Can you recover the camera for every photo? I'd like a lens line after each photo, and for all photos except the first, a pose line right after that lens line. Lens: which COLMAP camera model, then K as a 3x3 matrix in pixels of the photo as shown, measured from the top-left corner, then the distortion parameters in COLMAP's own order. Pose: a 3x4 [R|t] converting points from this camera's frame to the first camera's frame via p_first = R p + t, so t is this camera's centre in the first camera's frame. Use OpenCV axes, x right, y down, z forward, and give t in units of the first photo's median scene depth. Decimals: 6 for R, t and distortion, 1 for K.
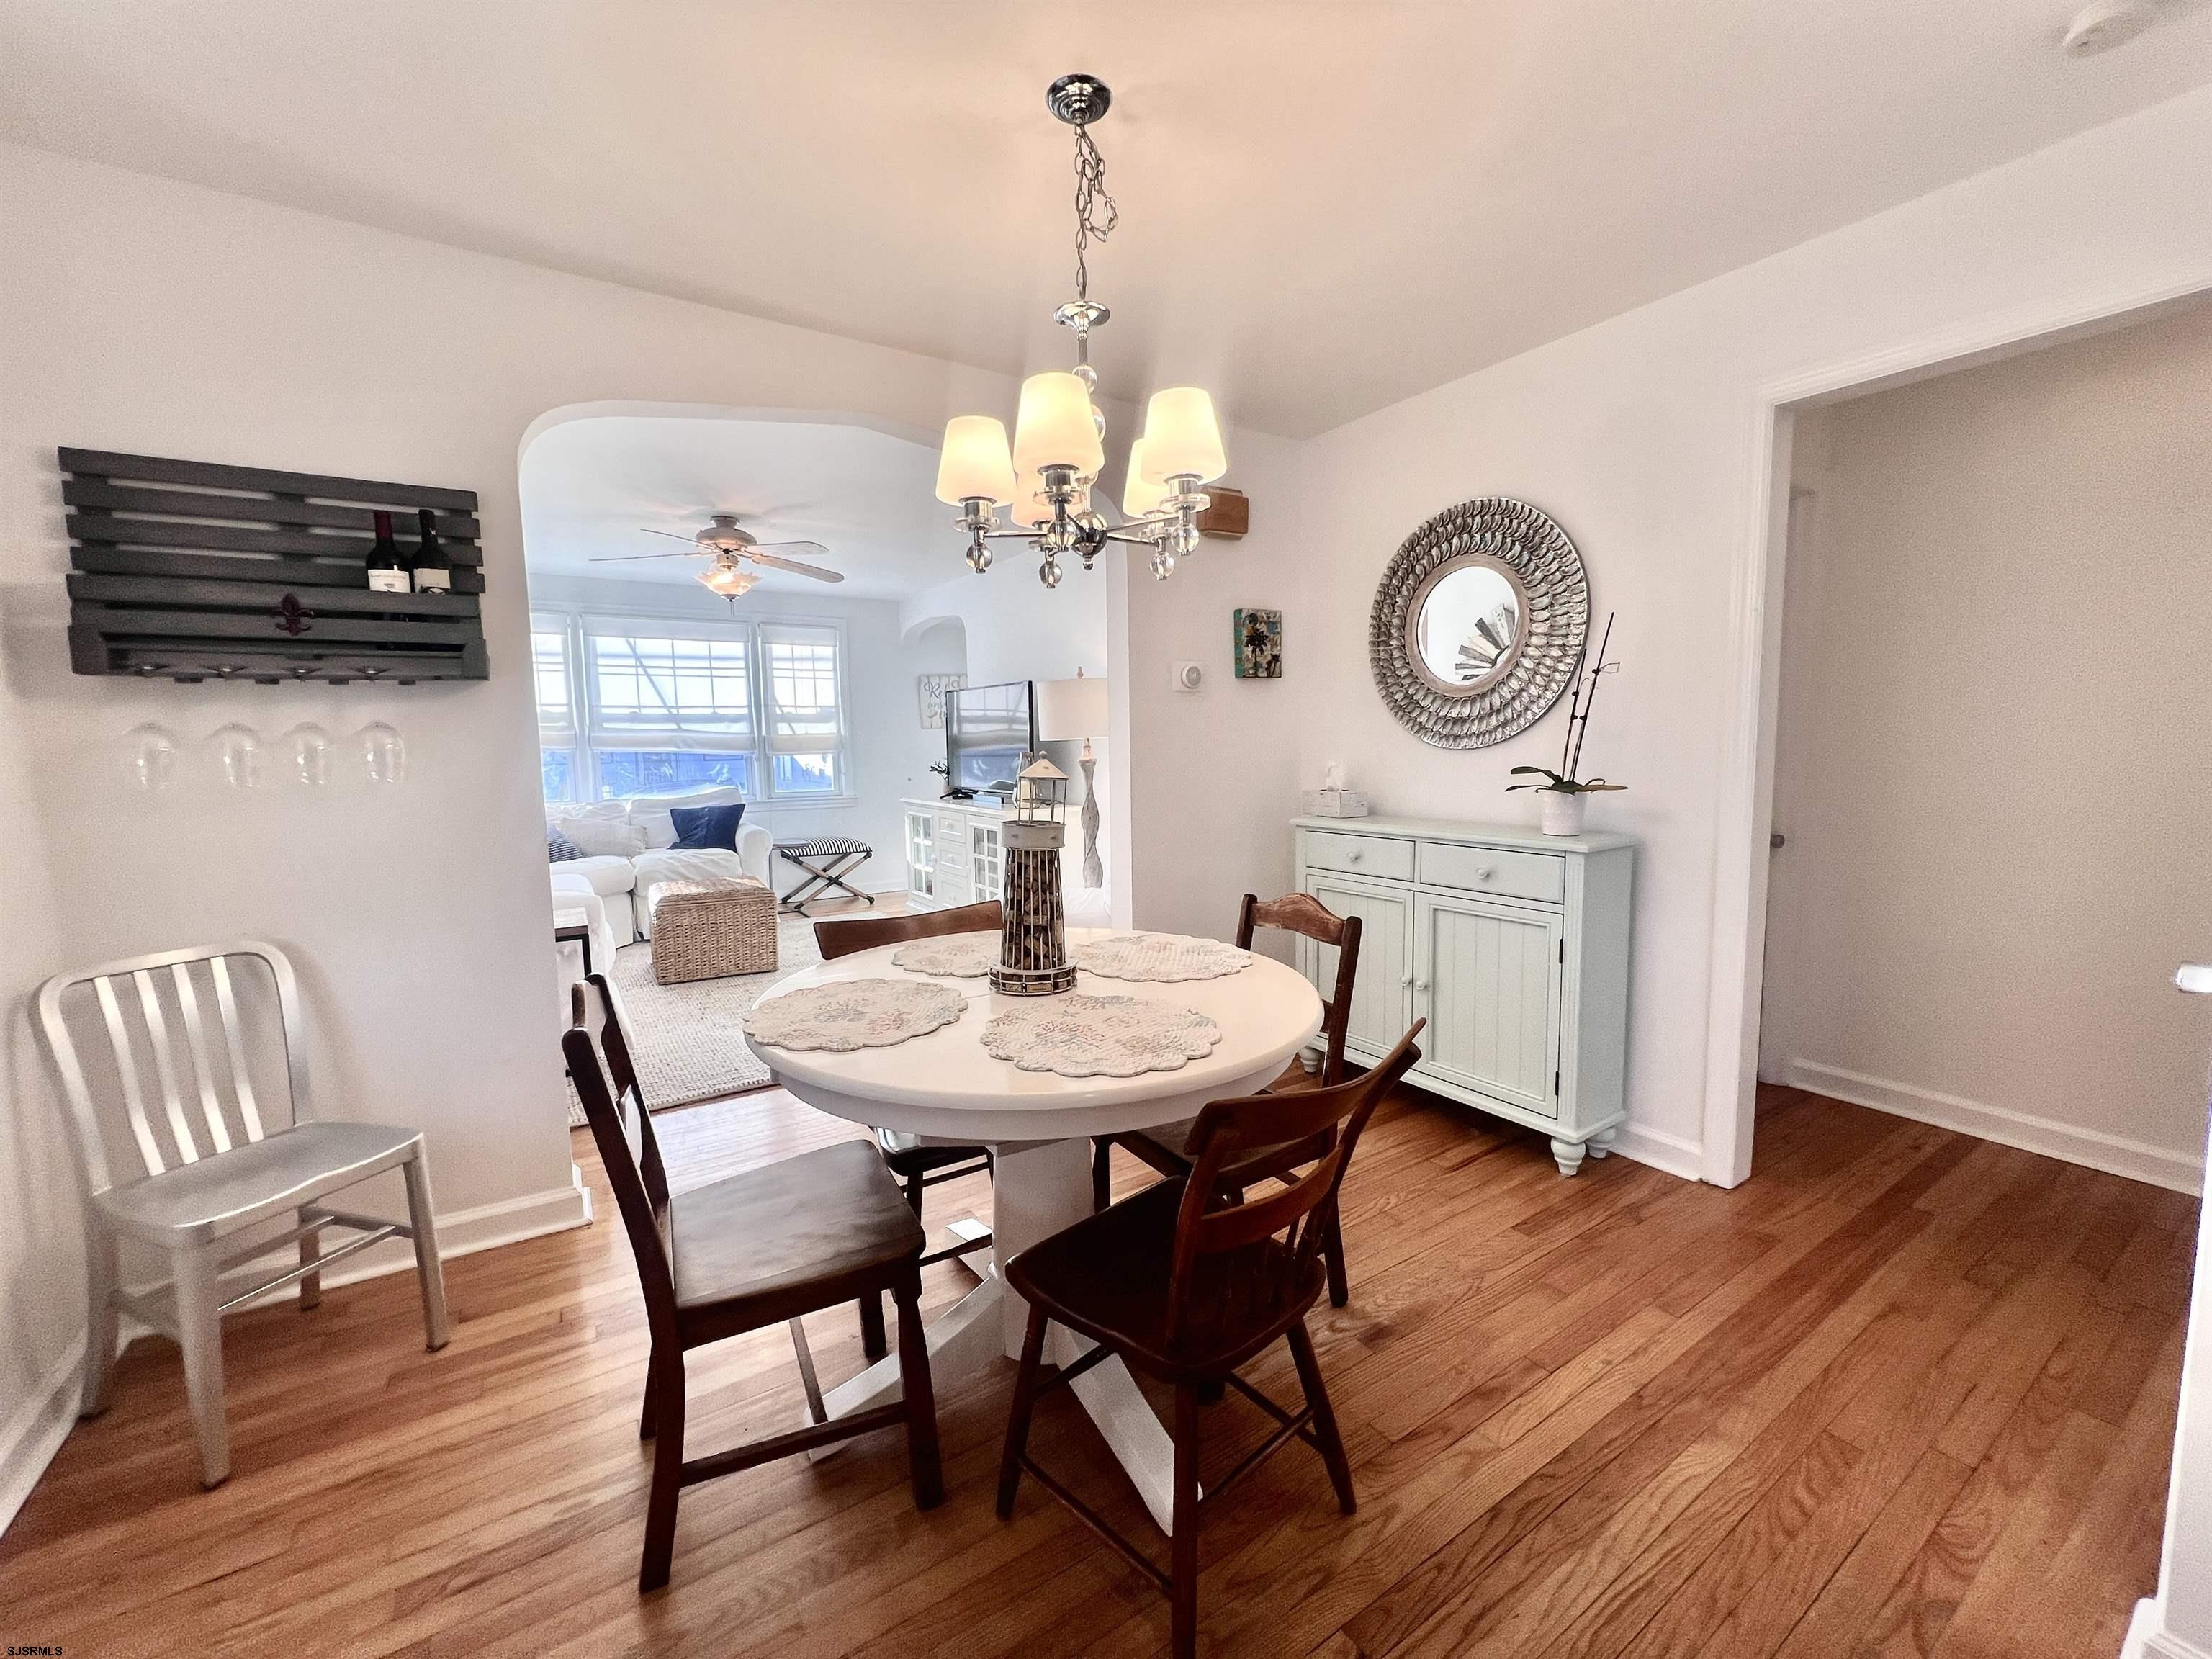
lens RADIAL K [[883.5, 0, 1099.7], [0, 883.5, 825.5], [0, 0, 1]] dist [-0.002453, 0.000240]
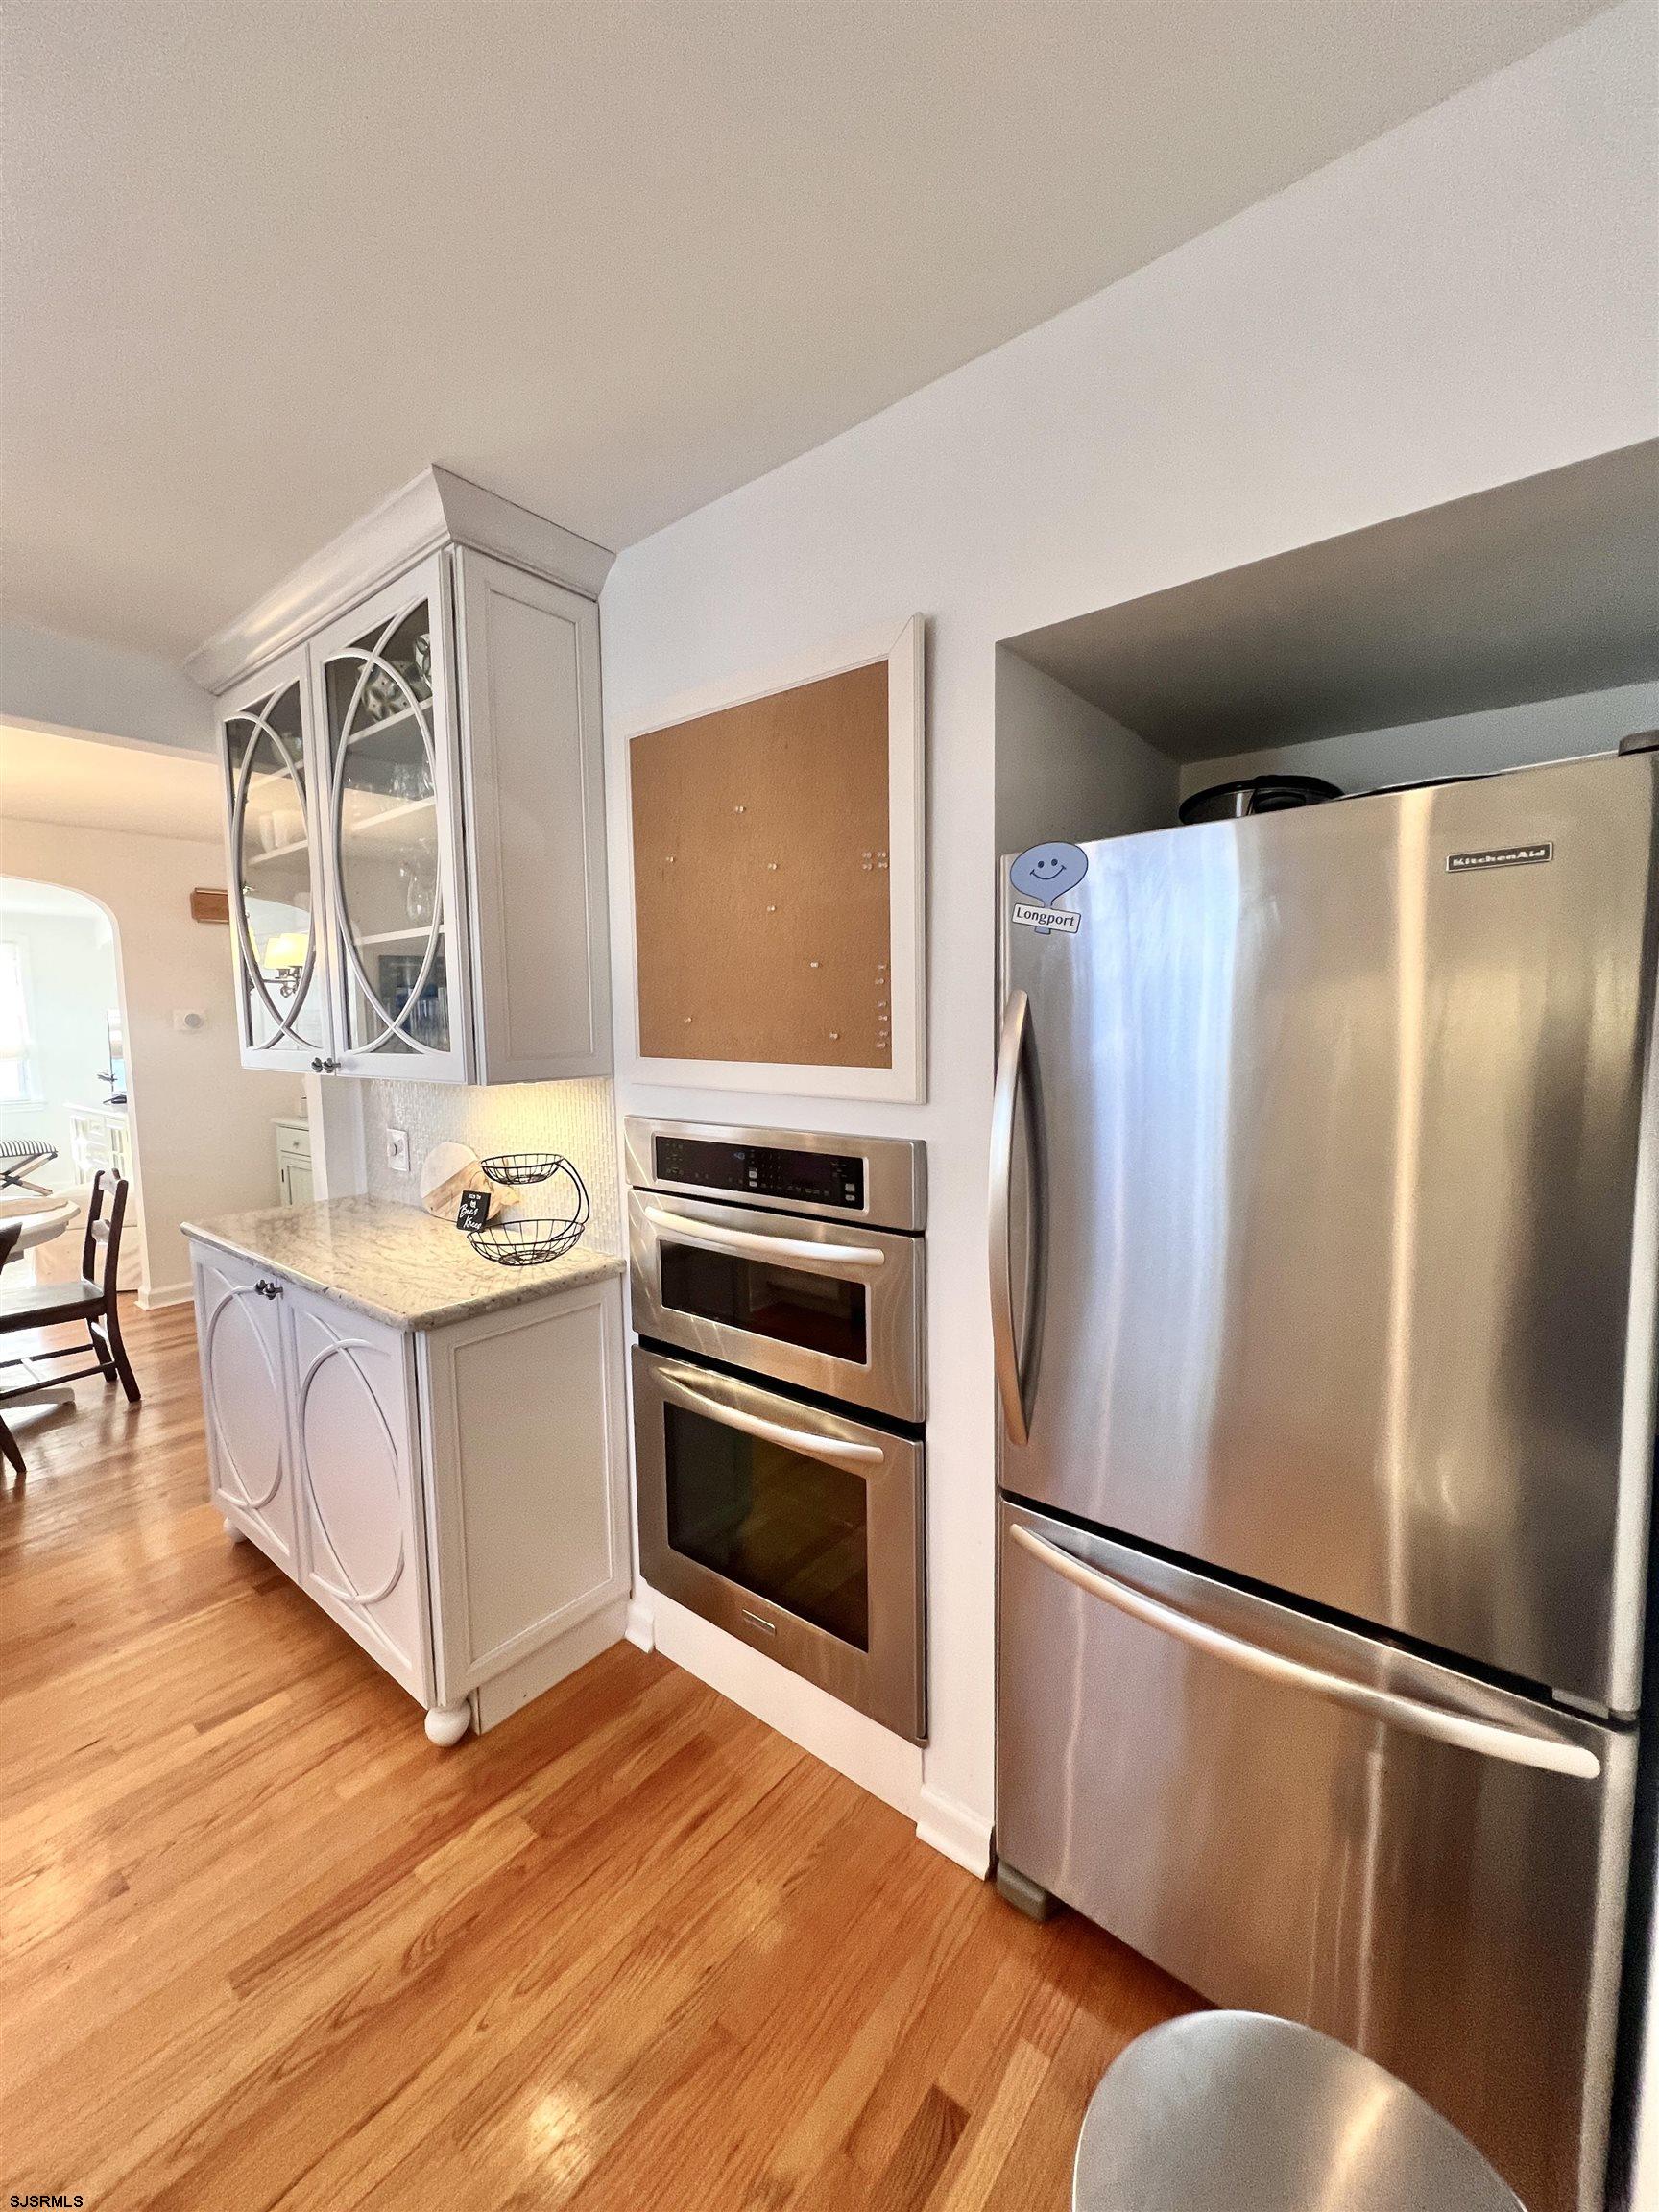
lens RADIAL K [[883.5, 0, 831.7], [0, 883.5, 1098.8], [0, 0, 1]] dist [-0.002453, 0.000240]
pose [[0.948872, -0.023814, 0.314761, 0.825549], [0.027237, 0.999608, -0.006479, -0.008848], [-0.314483, 0.014721, 0.949149, -0.872486]]
